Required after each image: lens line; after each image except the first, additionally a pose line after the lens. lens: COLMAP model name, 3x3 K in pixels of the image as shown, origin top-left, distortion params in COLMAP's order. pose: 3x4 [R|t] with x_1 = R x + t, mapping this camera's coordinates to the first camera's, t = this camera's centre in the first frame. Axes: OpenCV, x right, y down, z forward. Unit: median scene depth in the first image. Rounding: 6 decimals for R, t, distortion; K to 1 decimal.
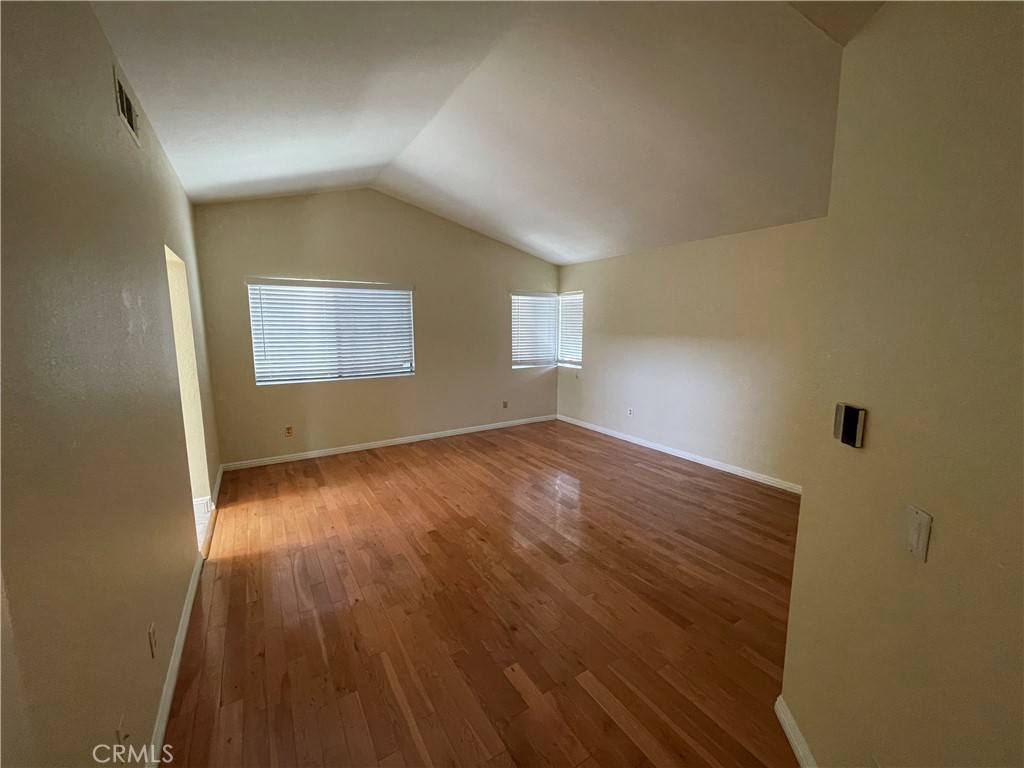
lens RADIAL K [[415.5, 0, 511.7], [0, 415.5, 380.5], [0, 0, 1]] dist [-0.000698, -0.000453]
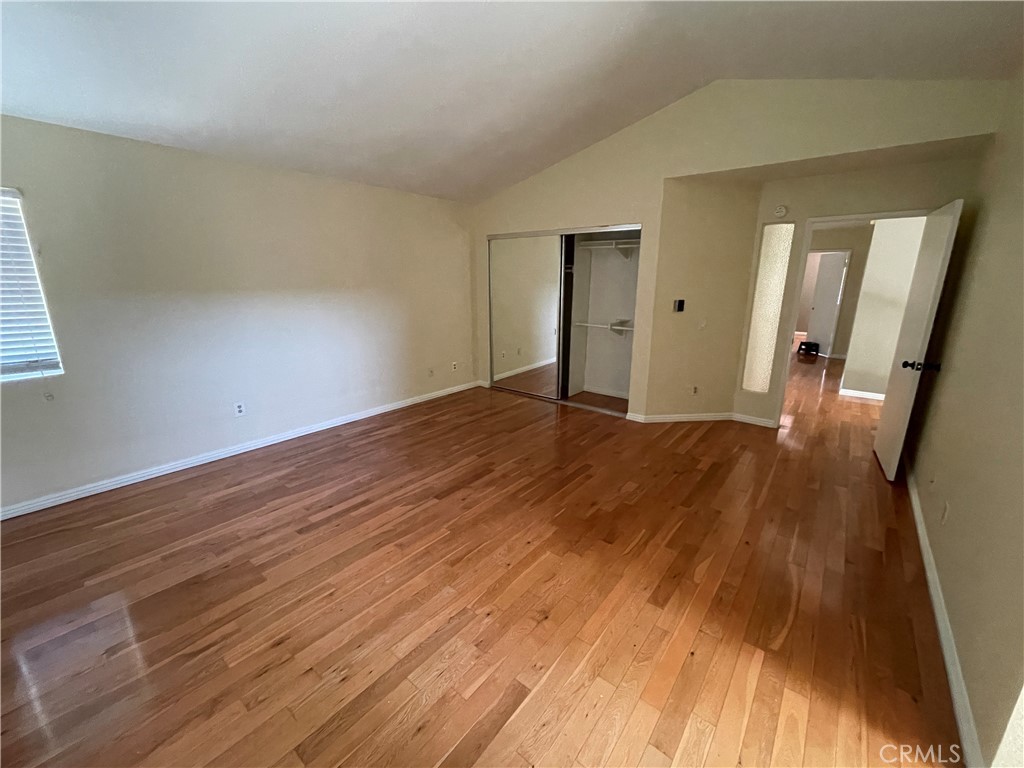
lens RADIAL K [[415.5, 0, 511.7], [0, 415.5, 380.5], [0, 0, 1]] dist [-0.000698, -0.000453]
pose [[-0.329002, -0.225500, 0.917010, -0.542089], [0.124892, 0.952150, 0.278950, -0.116422], [-0.936034, 0.206303, -0.285096, 0.920736]]
